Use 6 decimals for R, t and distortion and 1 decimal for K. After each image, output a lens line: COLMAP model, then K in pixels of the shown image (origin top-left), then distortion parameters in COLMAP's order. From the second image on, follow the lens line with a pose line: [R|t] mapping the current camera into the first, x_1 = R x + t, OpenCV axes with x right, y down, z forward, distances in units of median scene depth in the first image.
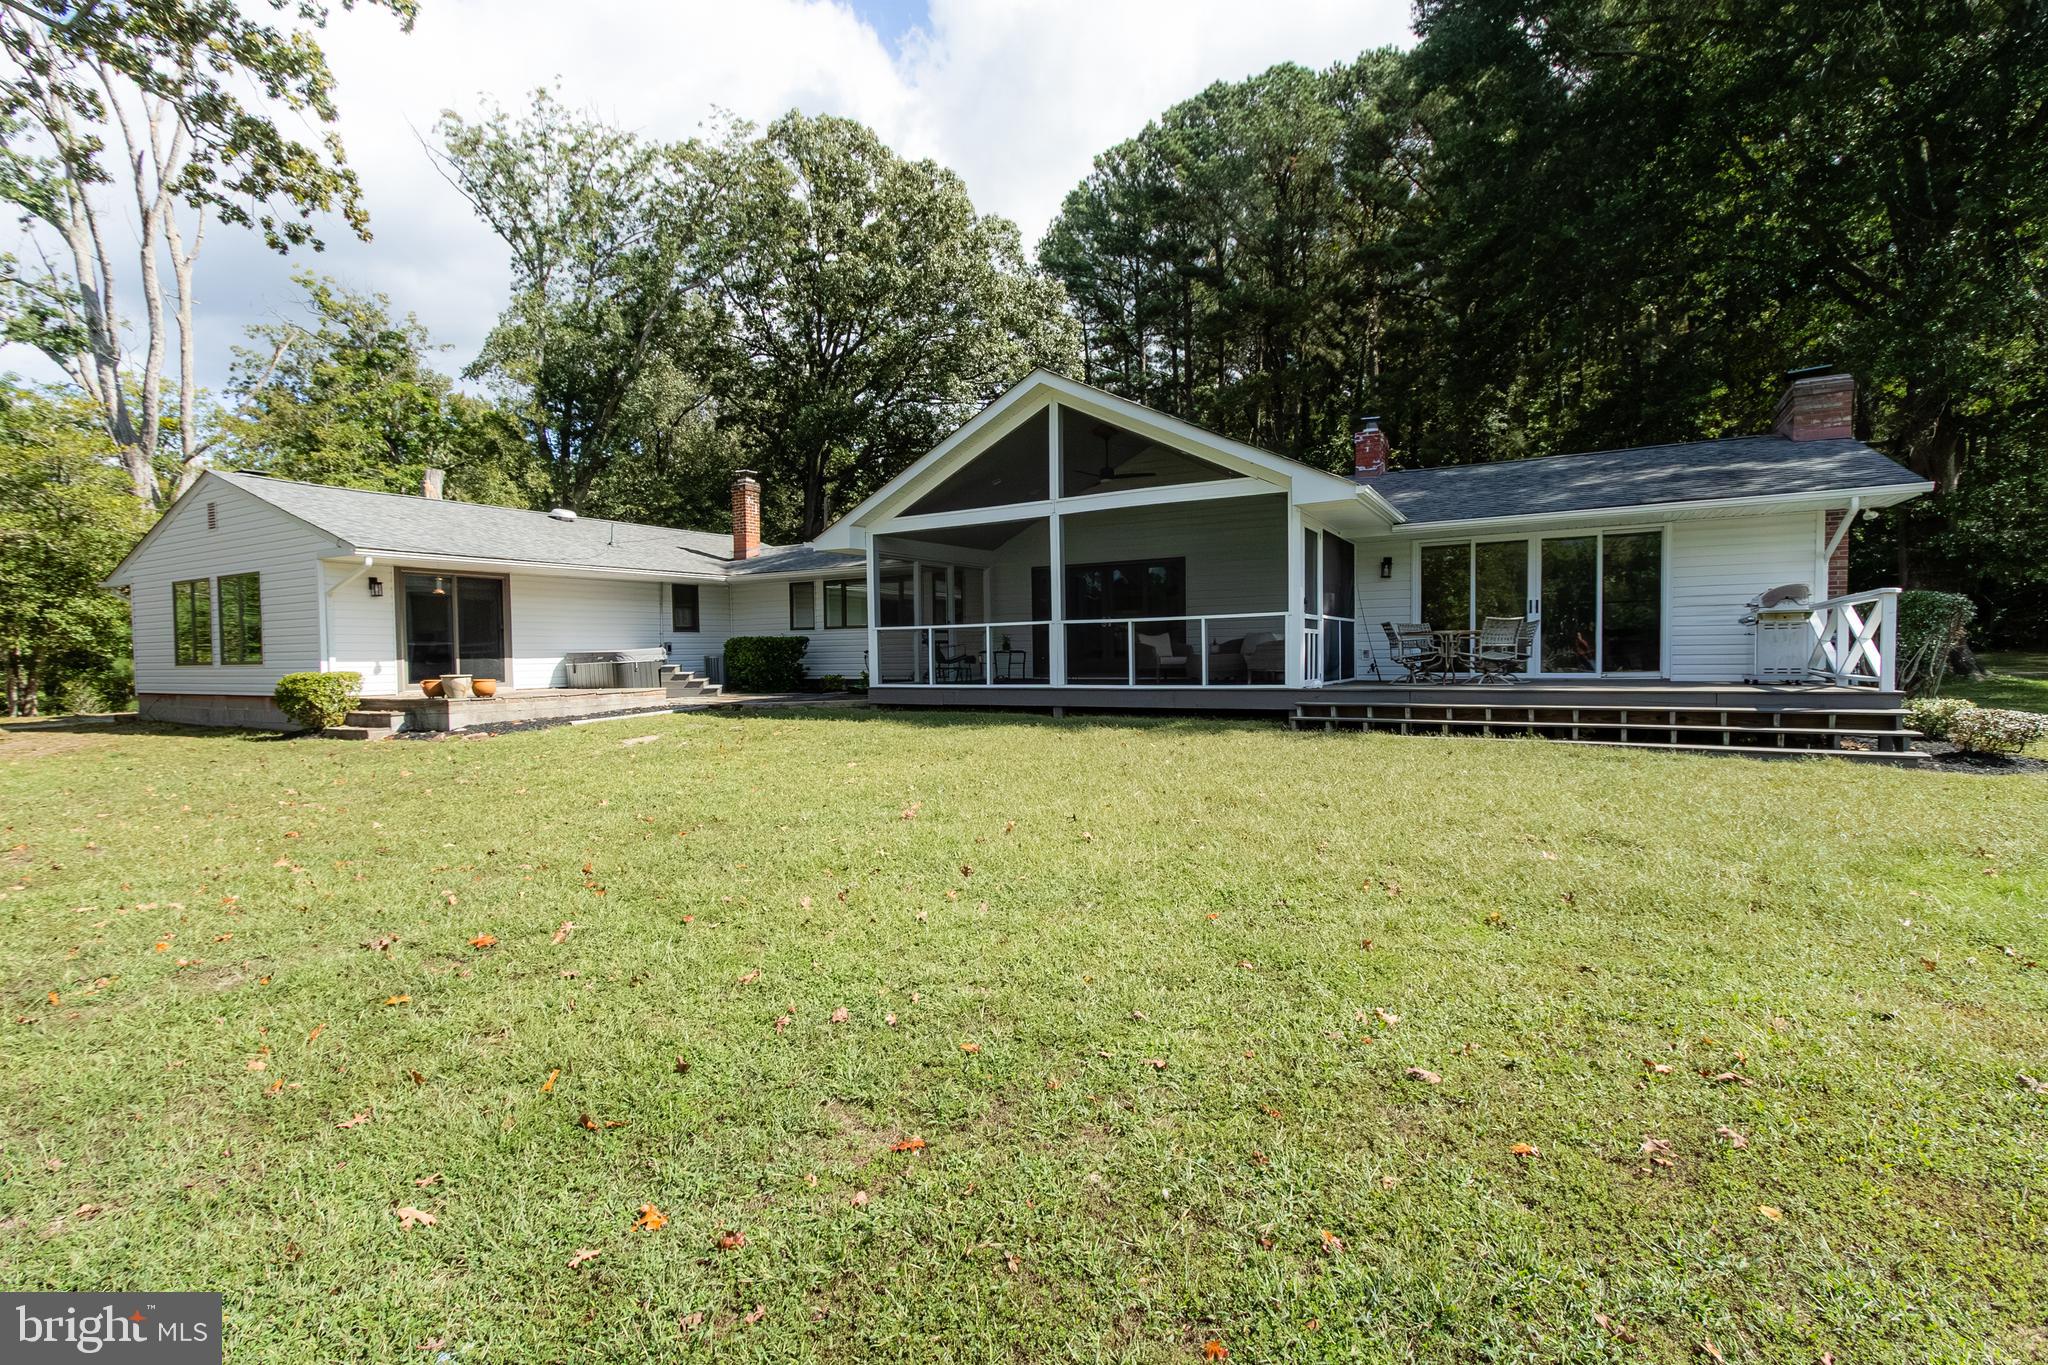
lens RADIAL K [[966.5, 0, 1024.6], [0, 966.5, 672.1], [0, 0, 1]] dist [0.019269, -0.010475]
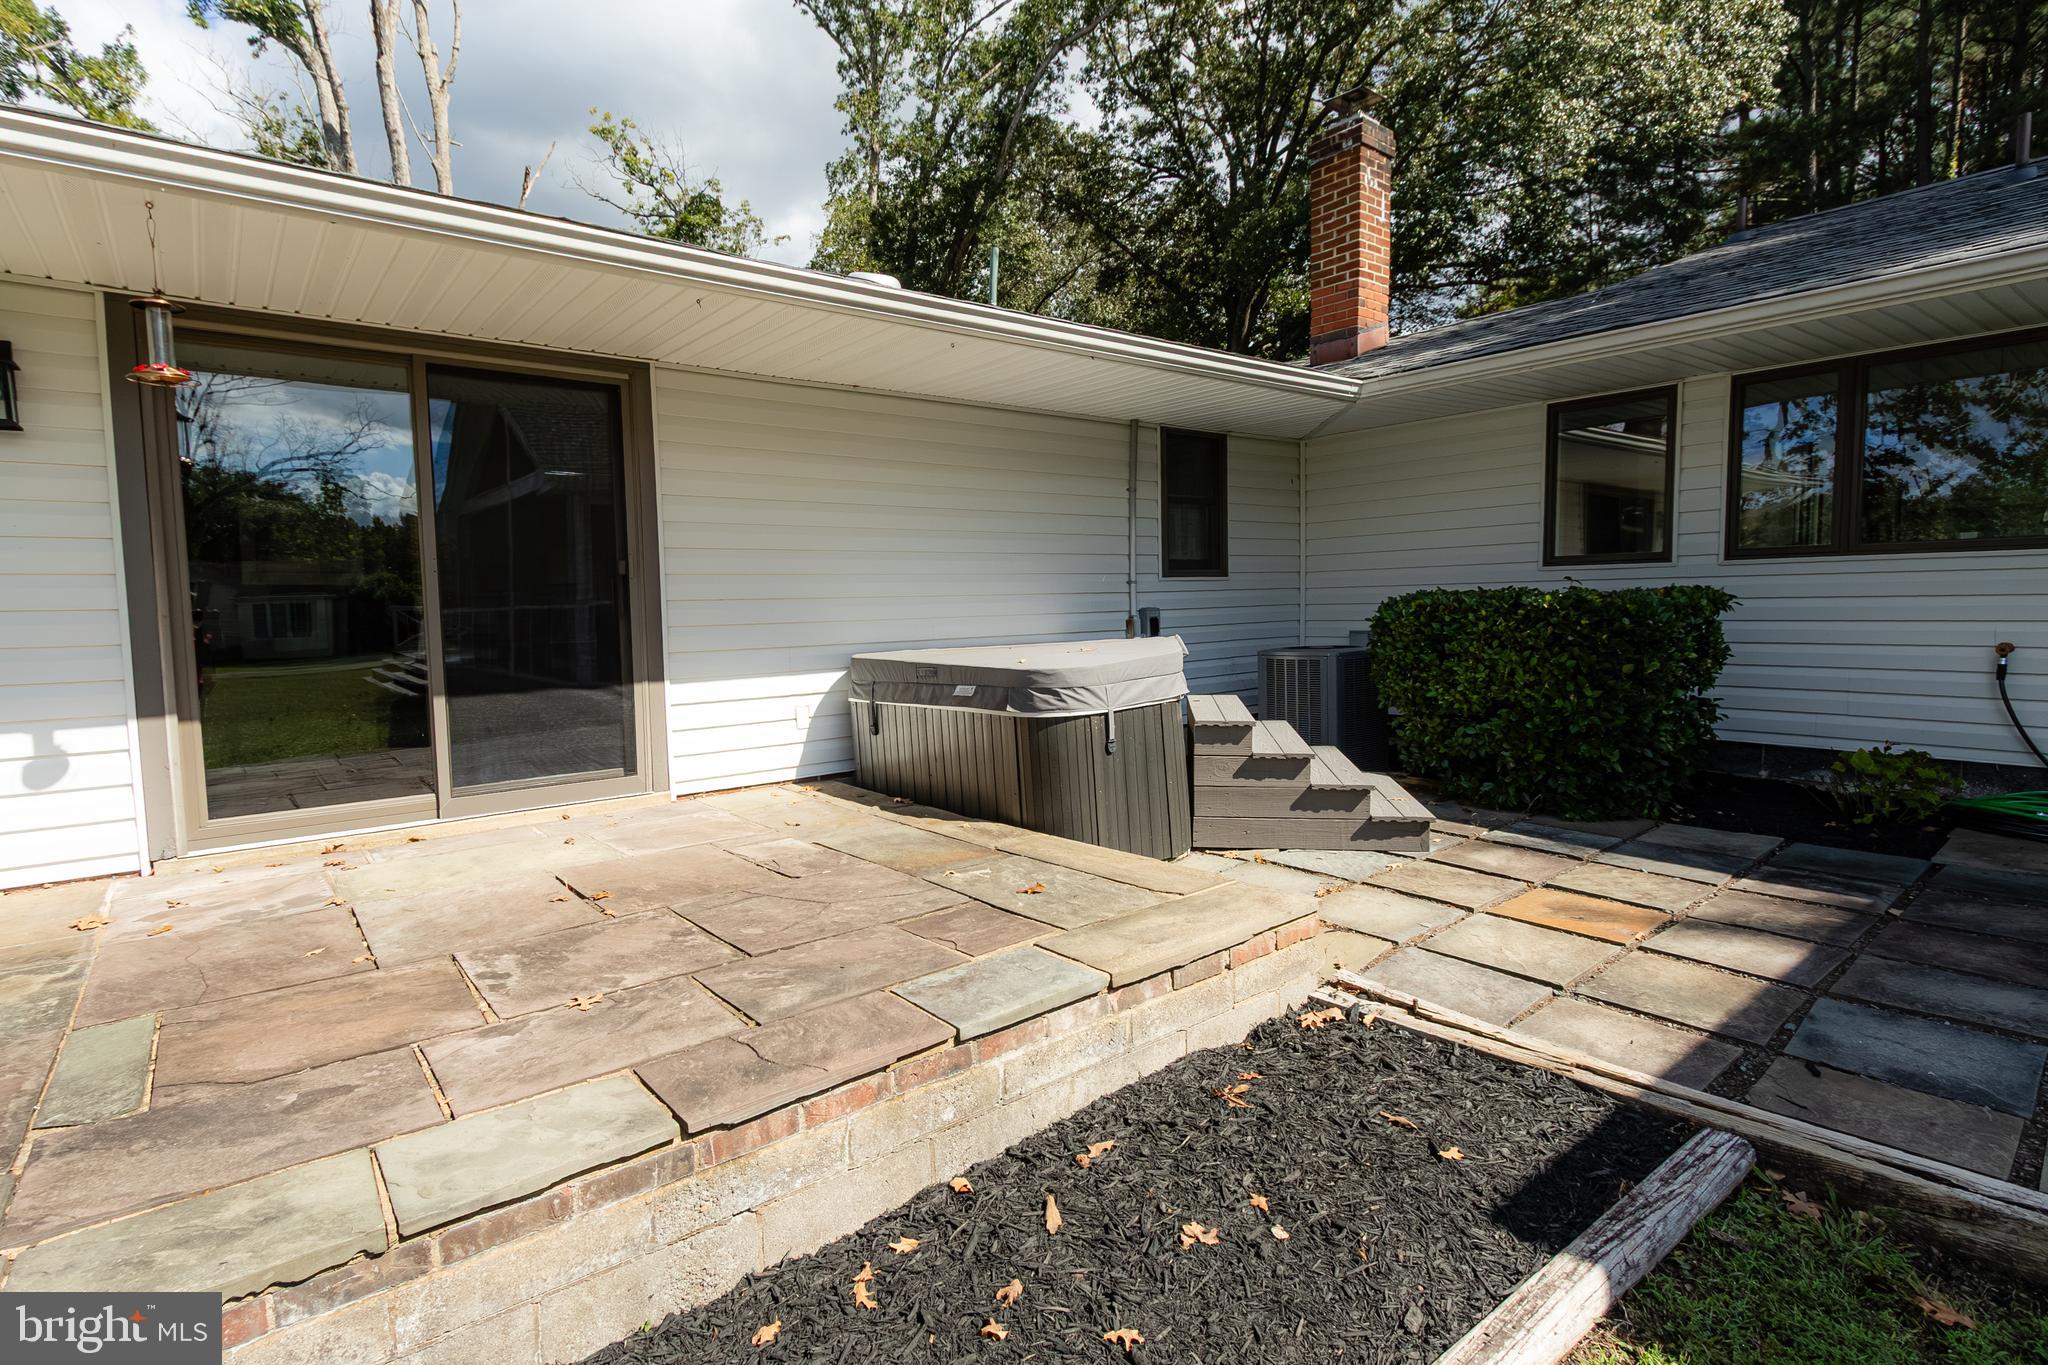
lens RADIAL K [[966.5, 0, 1024.6], [0, 966.5, 672.1], [0, 0, 1]] dist [0.019269, -0.010475]
pose [[0.944203, 0.019424, -0.328790, -0.195992], [0.000071, 0.998247, 0.059178, -0.018793], [0.329363, -0.055899, 0.942547, 0.442925]]
